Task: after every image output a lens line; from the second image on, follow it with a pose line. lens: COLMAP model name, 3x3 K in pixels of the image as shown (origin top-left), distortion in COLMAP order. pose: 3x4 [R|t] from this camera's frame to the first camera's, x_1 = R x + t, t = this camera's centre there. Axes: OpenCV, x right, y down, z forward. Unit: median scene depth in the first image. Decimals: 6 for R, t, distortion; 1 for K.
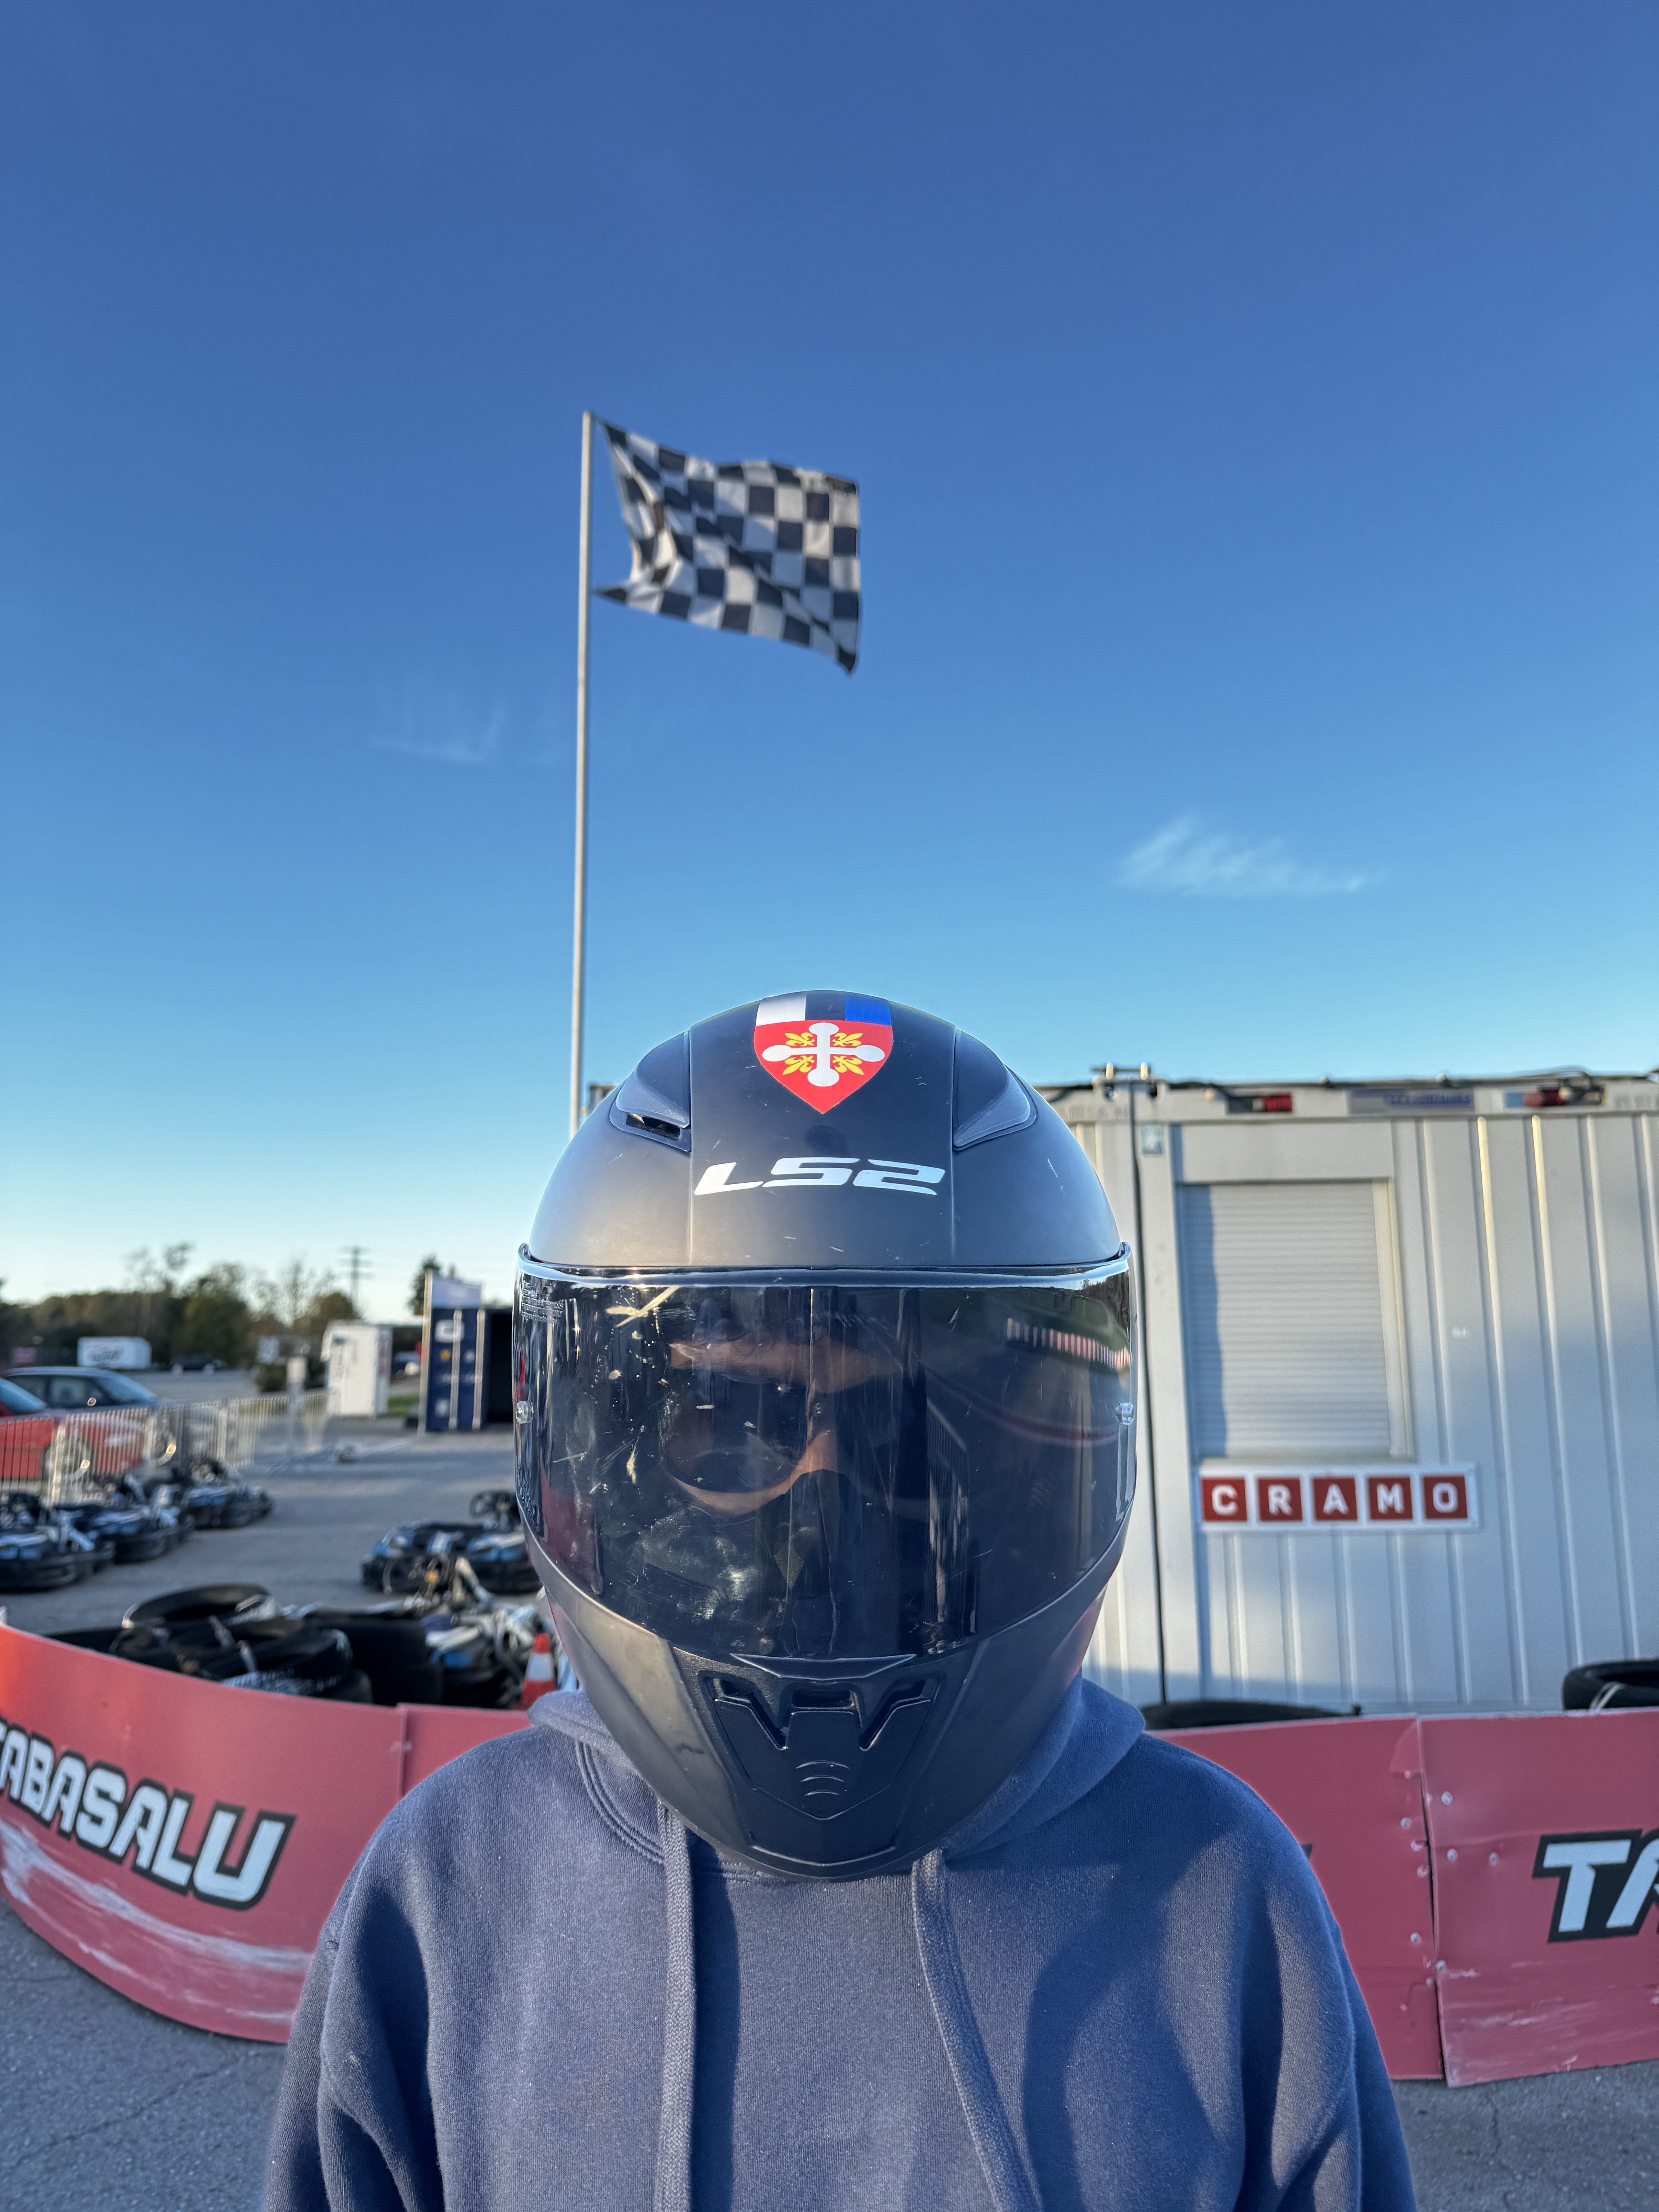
lens RADIAL K [[1588.4, 0, 794.2], [0, 1588.4, 1112.0], [0, 0, 1]] dist [0.083134, -0.165213]
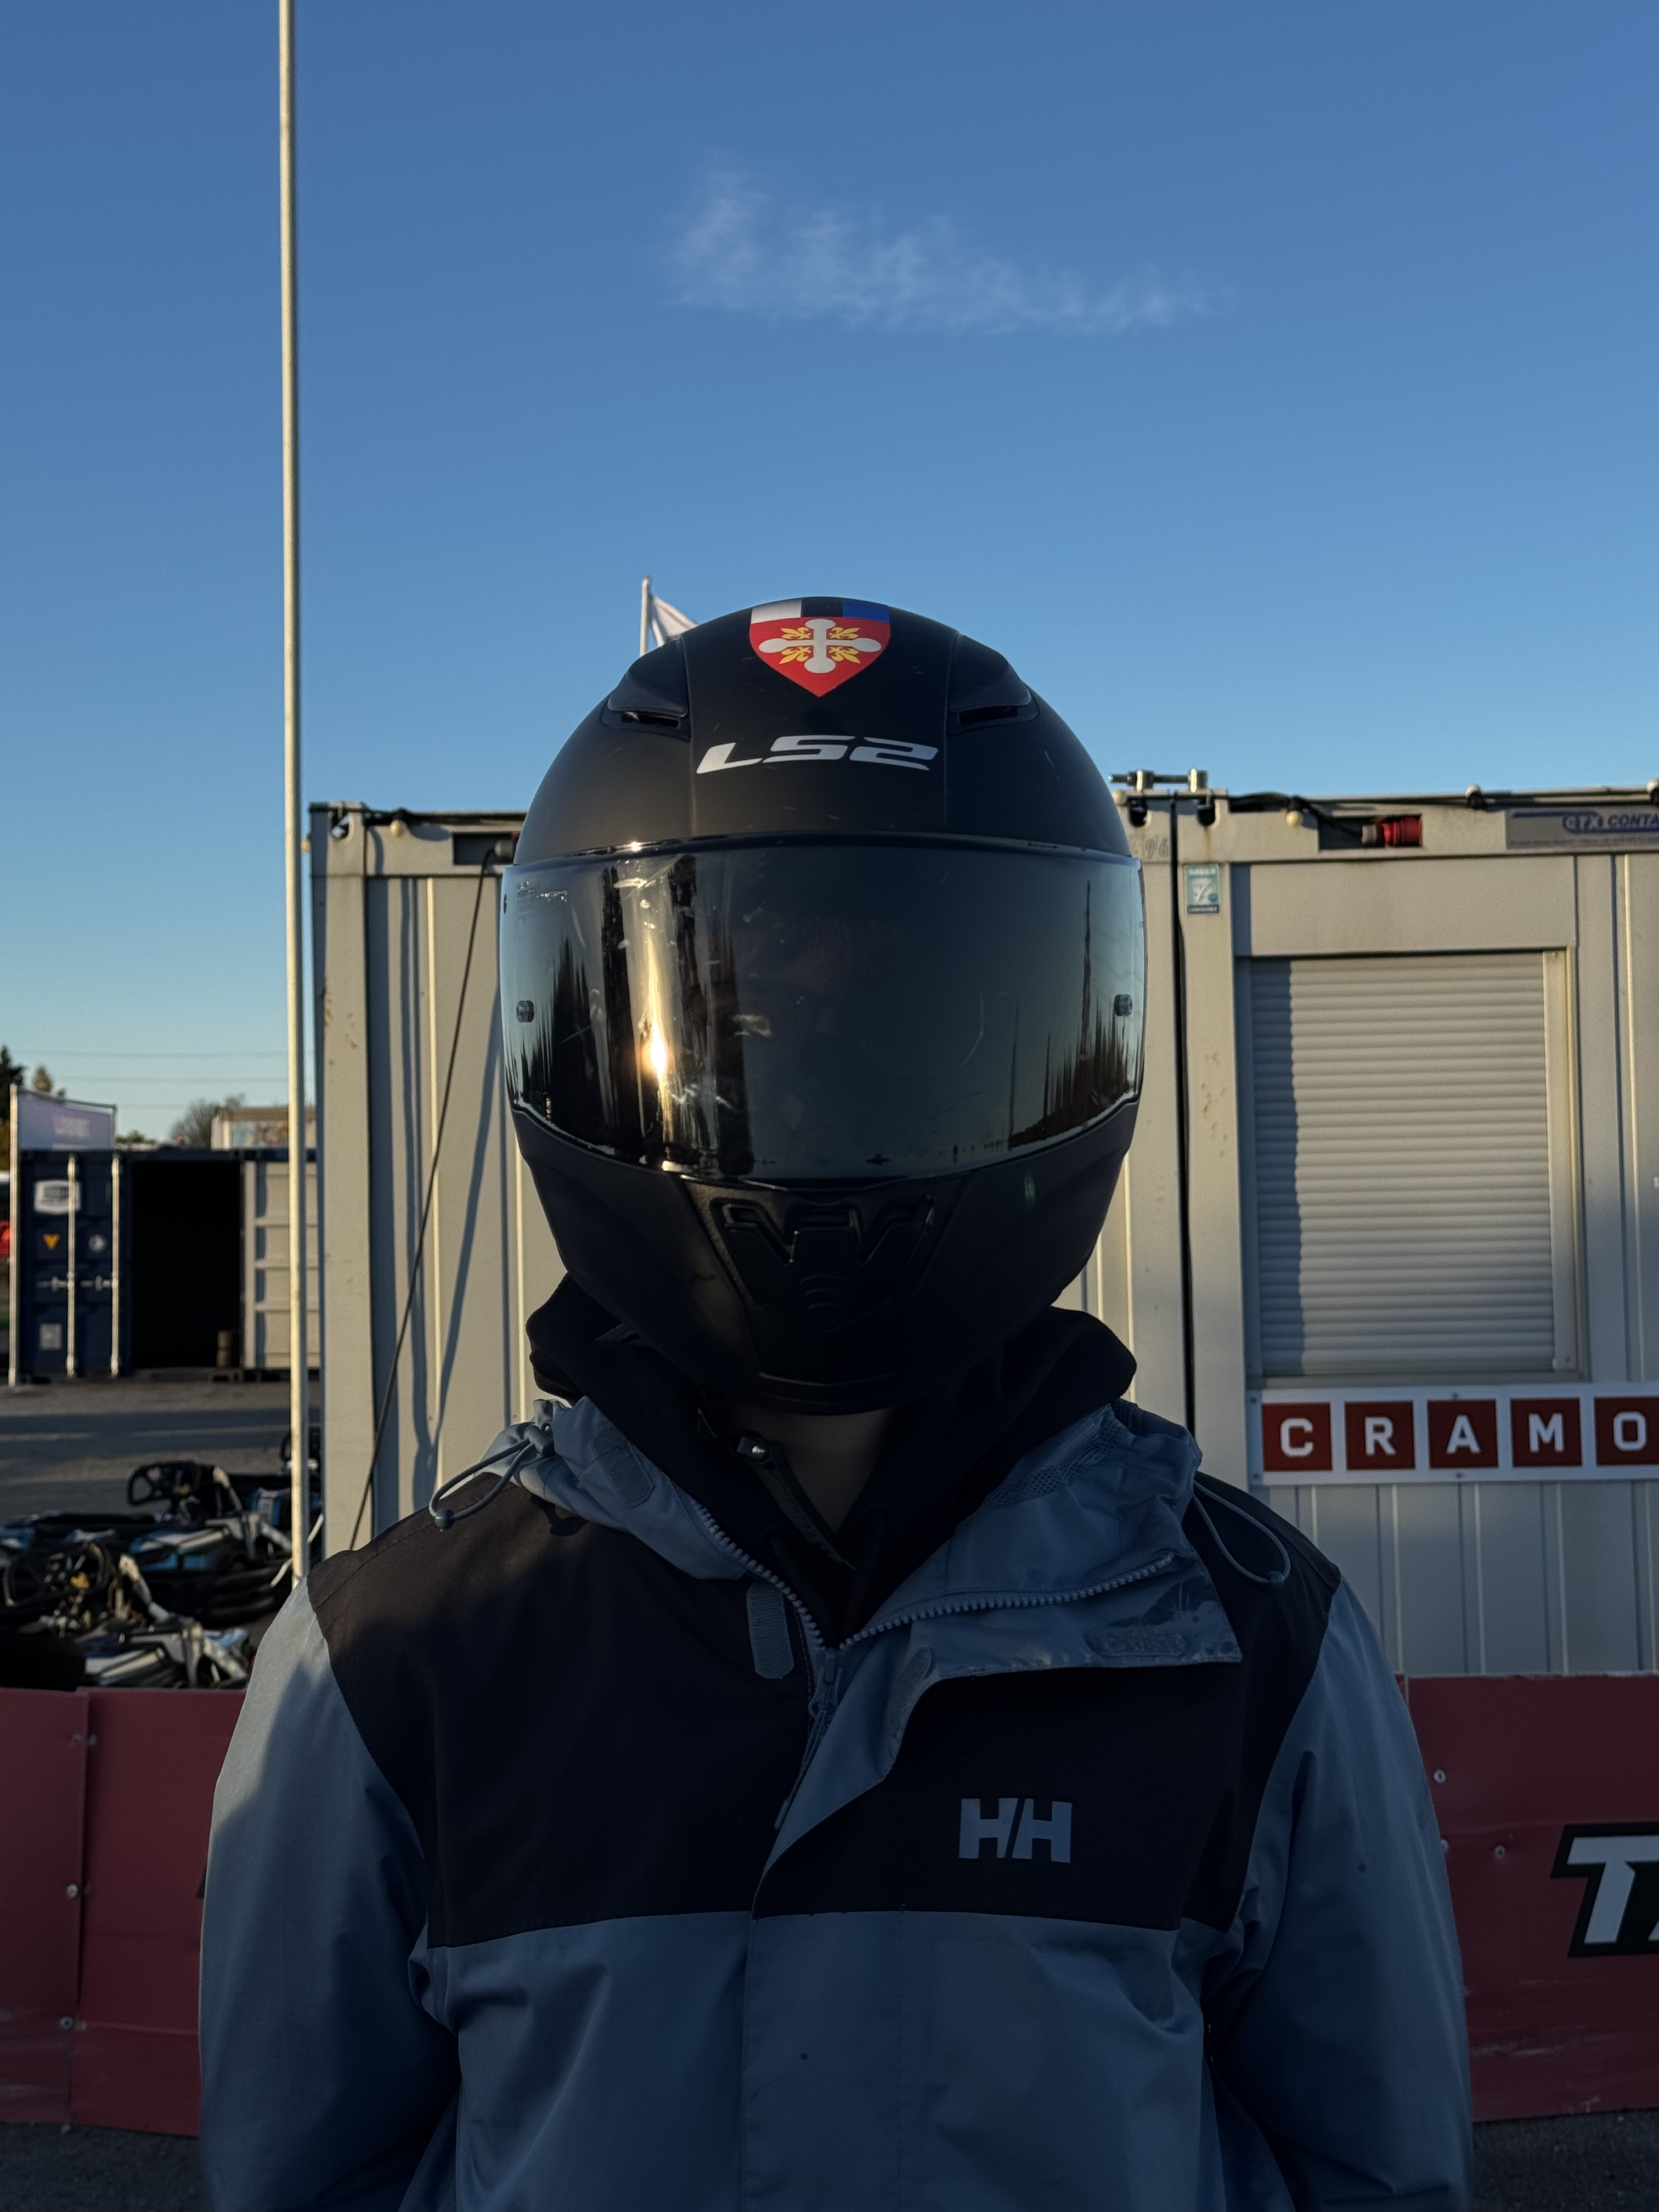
lens RADIAL K [[3109.2, 0, 831.0], [0, 3109.2, 1171.9], [0, 0, 1]] dist [0.122292, -0.067208]
pose [[0.999323, -0.008188, 0.035854, 0.030000], [0.003459, 0.991507, 0.130008, -0.033493], [-0.036614, -0.129796, 0.990864, -0.246286]]
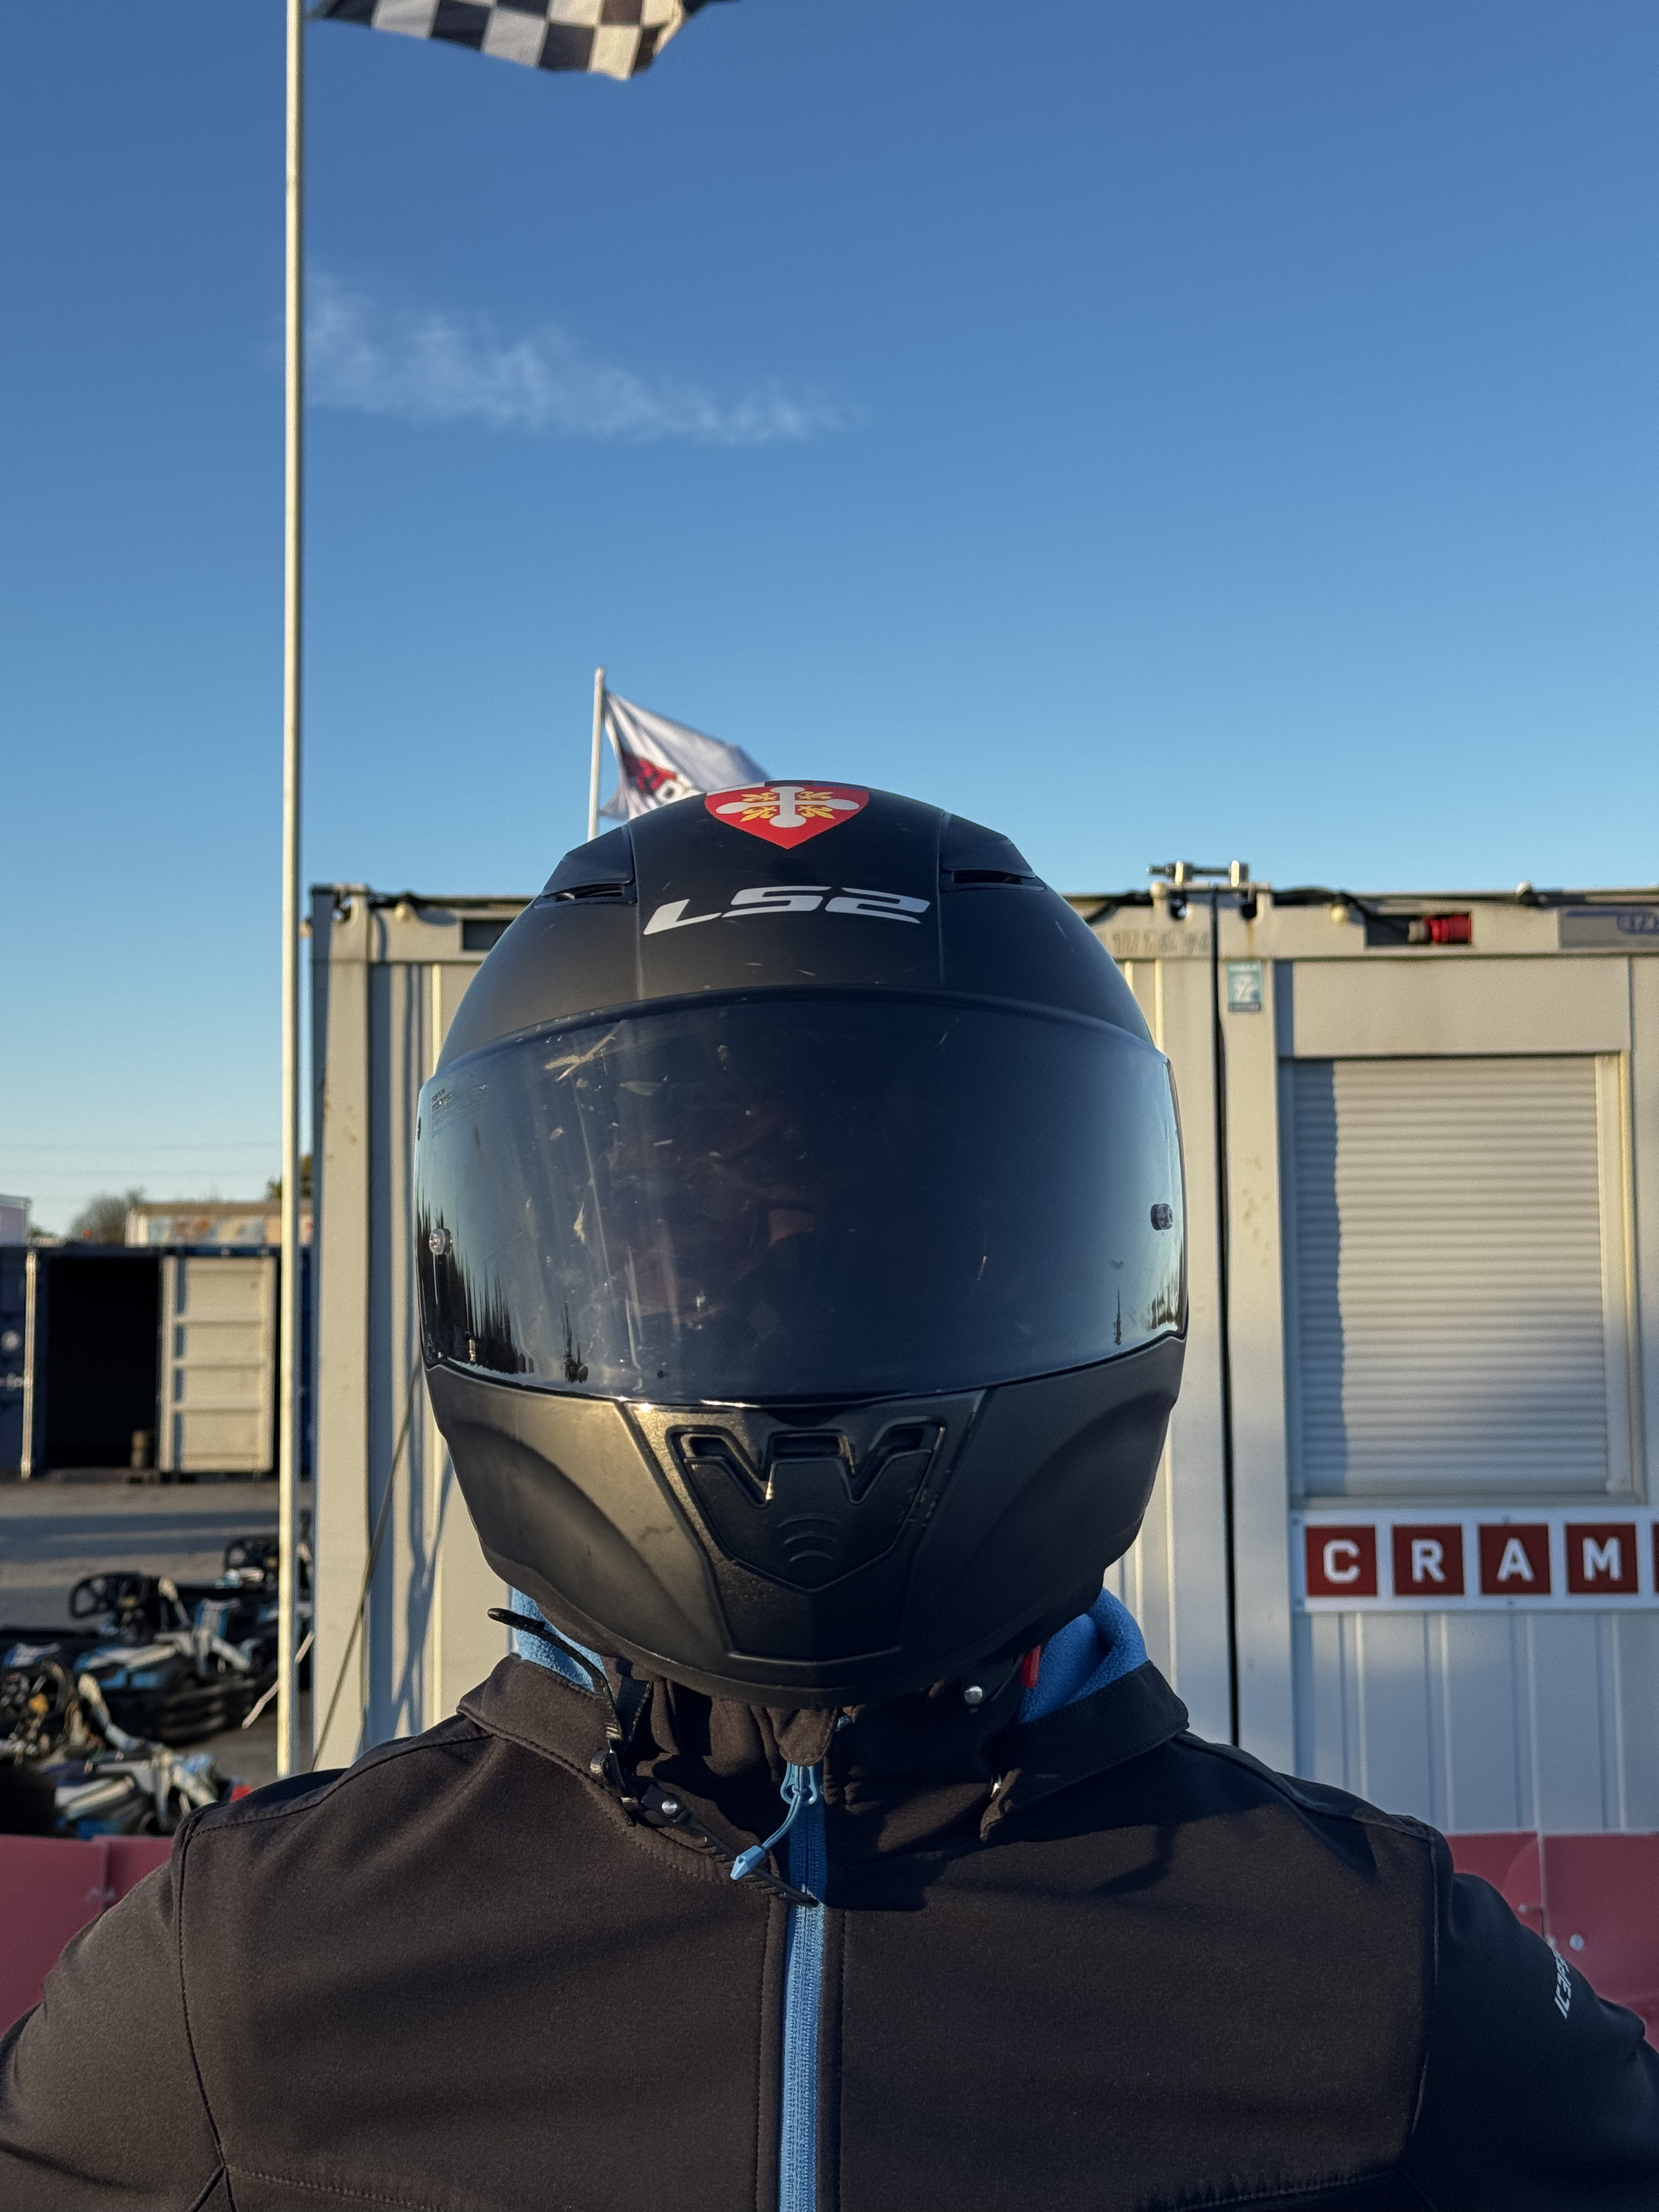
lens RADIAL K [[3121.9, 0, 830.1], [0, 3121.9, 1168.0], [0, 0, 1]] dist [0.128260, 0.025302]
pose [[0.997839, 0.003595, 0.065607, -0.013065], [-0.009939, 0.995272, 0.096621, -0.028048], [-0.064949, -0.097064, 0.993157, -0.190853]]
